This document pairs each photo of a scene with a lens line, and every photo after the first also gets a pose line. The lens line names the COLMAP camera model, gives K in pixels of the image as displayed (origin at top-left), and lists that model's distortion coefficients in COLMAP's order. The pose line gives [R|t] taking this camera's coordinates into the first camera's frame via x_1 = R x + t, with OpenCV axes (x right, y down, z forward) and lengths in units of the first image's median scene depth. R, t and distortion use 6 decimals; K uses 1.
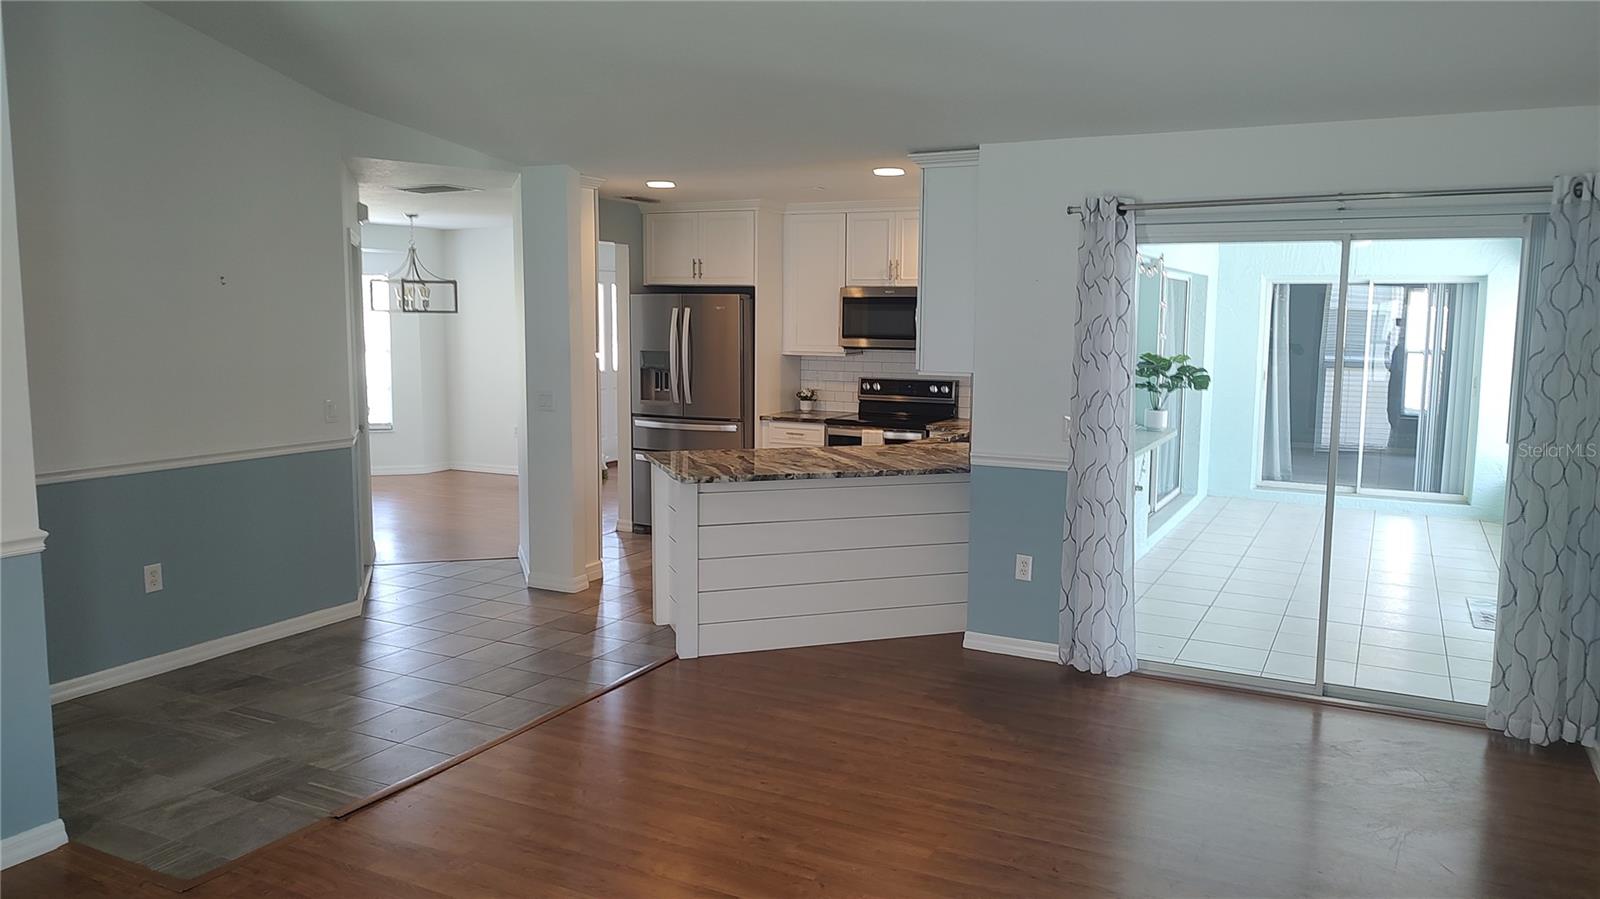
lens RADIAL K [[1143.2, 0, 806.9], [0, 1143.2, 433.0], [0, 0, 1]] dist [0.020443, -0.008641]
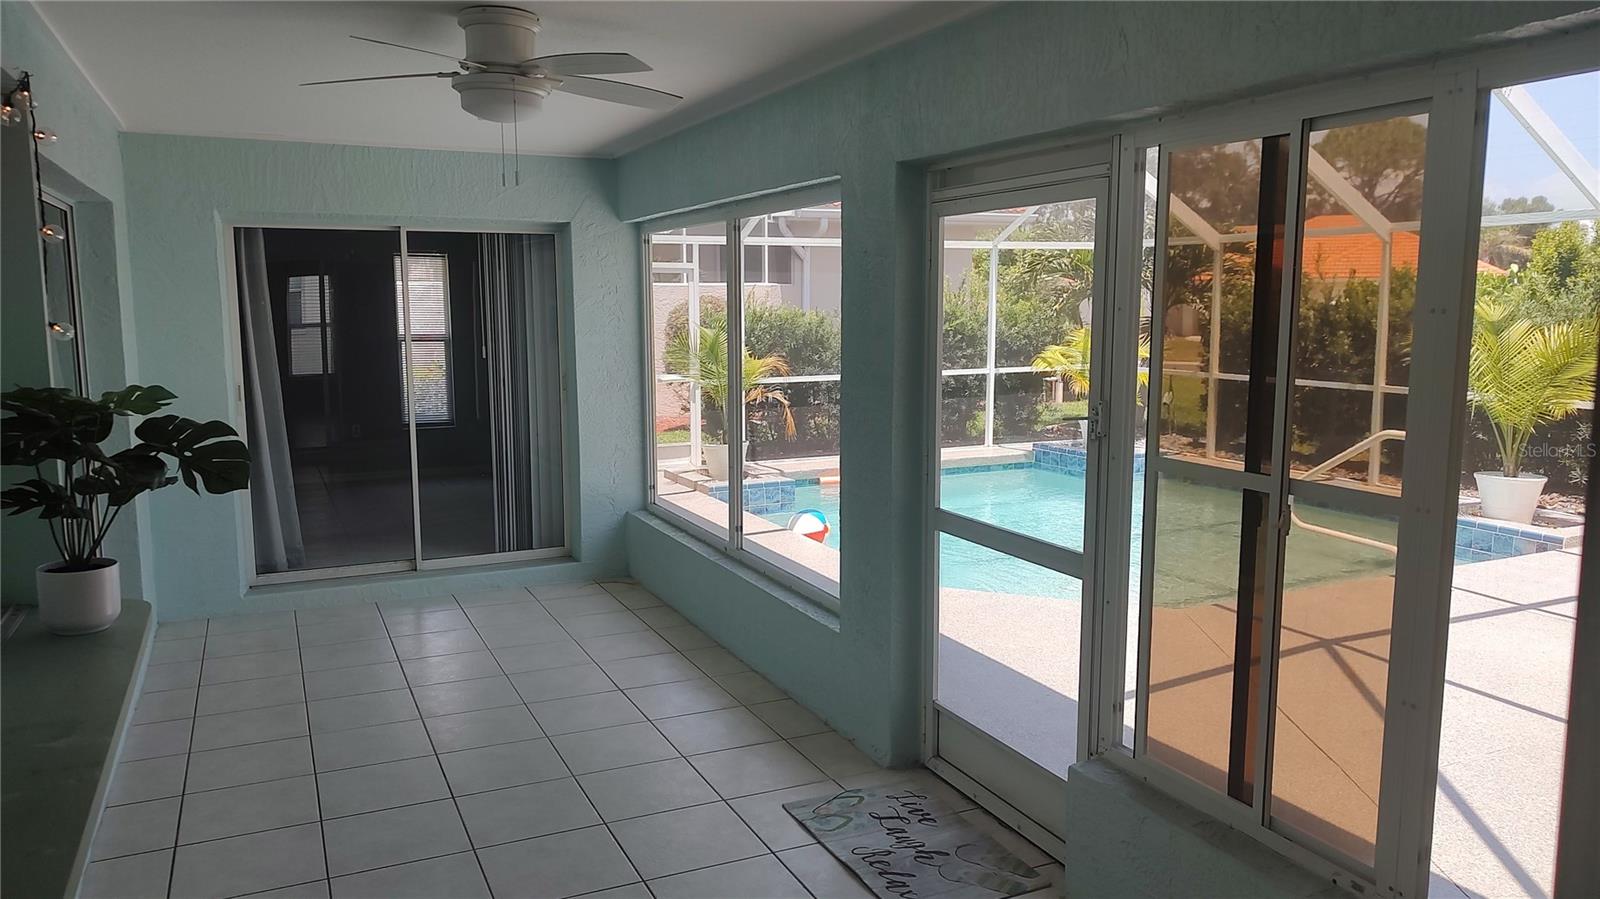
lens RADIAL K [[1143.2, 0, 806.9], [0, 1143.2, 433.0], [0, 0, 1]] dist [0.020443, -0.008641]
pose [[0.607541, -0.105339, 0.787272, 0.131529], [0.093410, 0.993764, 0.060884, -0.040813], [-0.788776, 0.036550, 0.613593, 0.467454]]
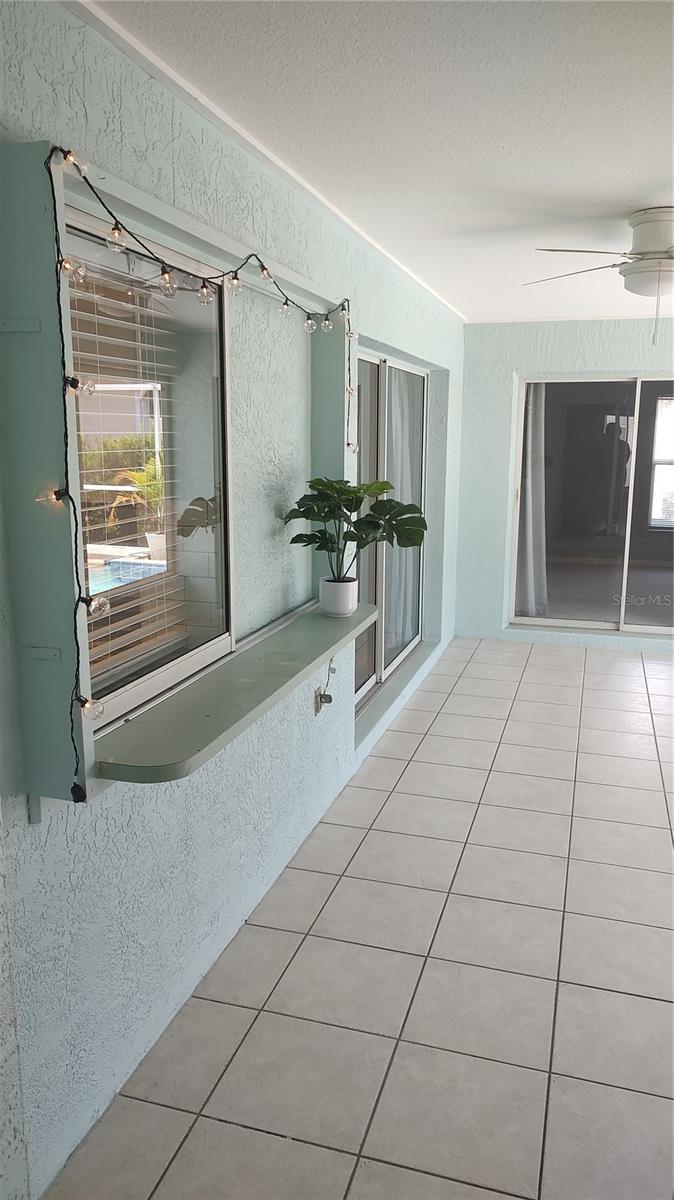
lens RADIAL K [[857.4, 0, 329.6], [0, 857.4, 605.4], [0, 0, 1]] dist [0.020443, -0.008641]
pose [[0.985794, -0.040134, 0.163096, 0.166676], [0.024651, 0.995089, 0.095870, -0.034703], [-0.166143, -0.090488, 0.981941, 0.421059]]
